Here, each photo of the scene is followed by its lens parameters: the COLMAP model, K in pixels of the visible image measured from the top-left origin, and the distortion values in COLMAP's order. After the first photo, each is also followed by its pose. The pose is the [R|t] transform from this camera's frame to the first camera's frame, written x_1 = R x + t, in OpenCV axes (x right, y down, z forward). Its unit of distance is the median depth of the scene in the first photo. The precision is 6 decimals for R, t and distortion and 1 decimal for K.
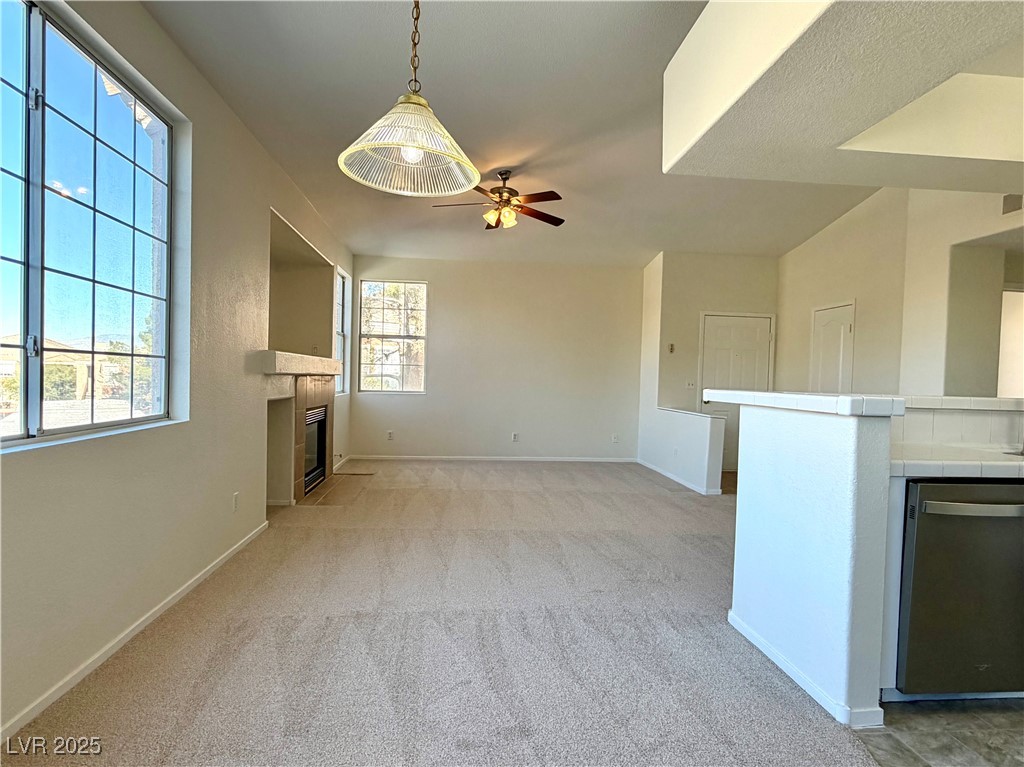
lens RADIAL K [[555.9, 0, 512.0], [0, 555.9, 383.5], [0, 0, 1]] dist [-0.000443, -0.000631]
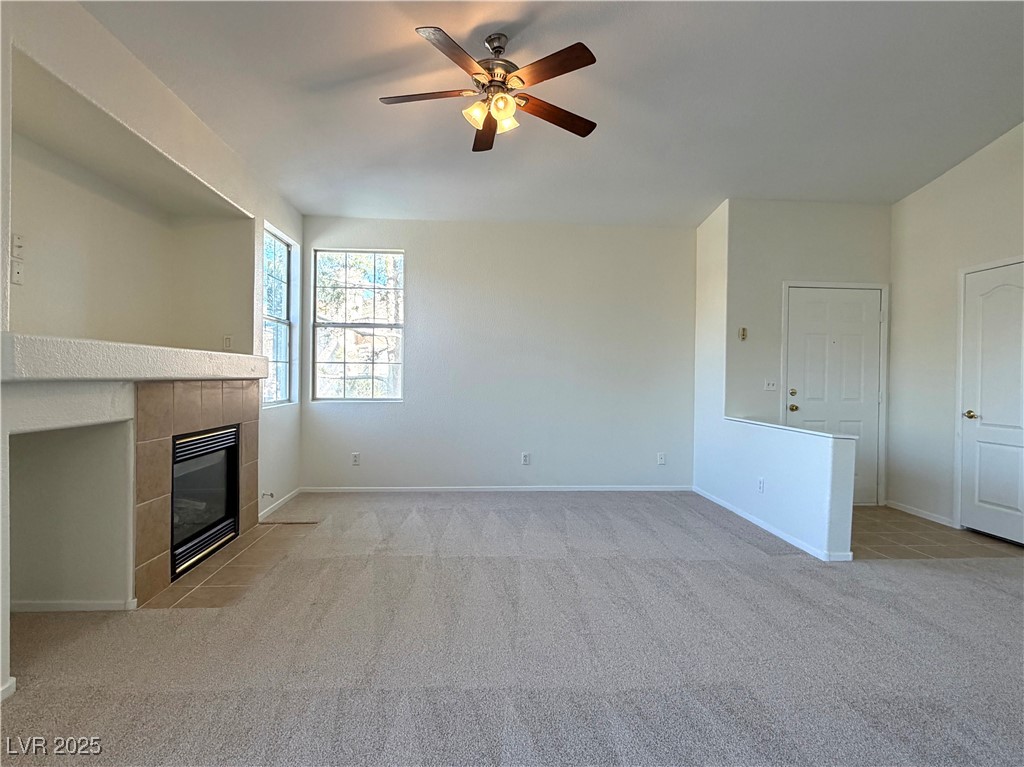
lens RADIAL K [[542.2, 0, 516.0], [0, 542.2, 379.6], [0, 0, 1]] dist [-0.001289, -0.000743]
pose [[0.999656, -0.013998, -0.022159, 0.010975], [0.013894, 0.999892, -0.004831, -0.005758], [0.022225, 0.004522, 0.999743, 0.307866]]
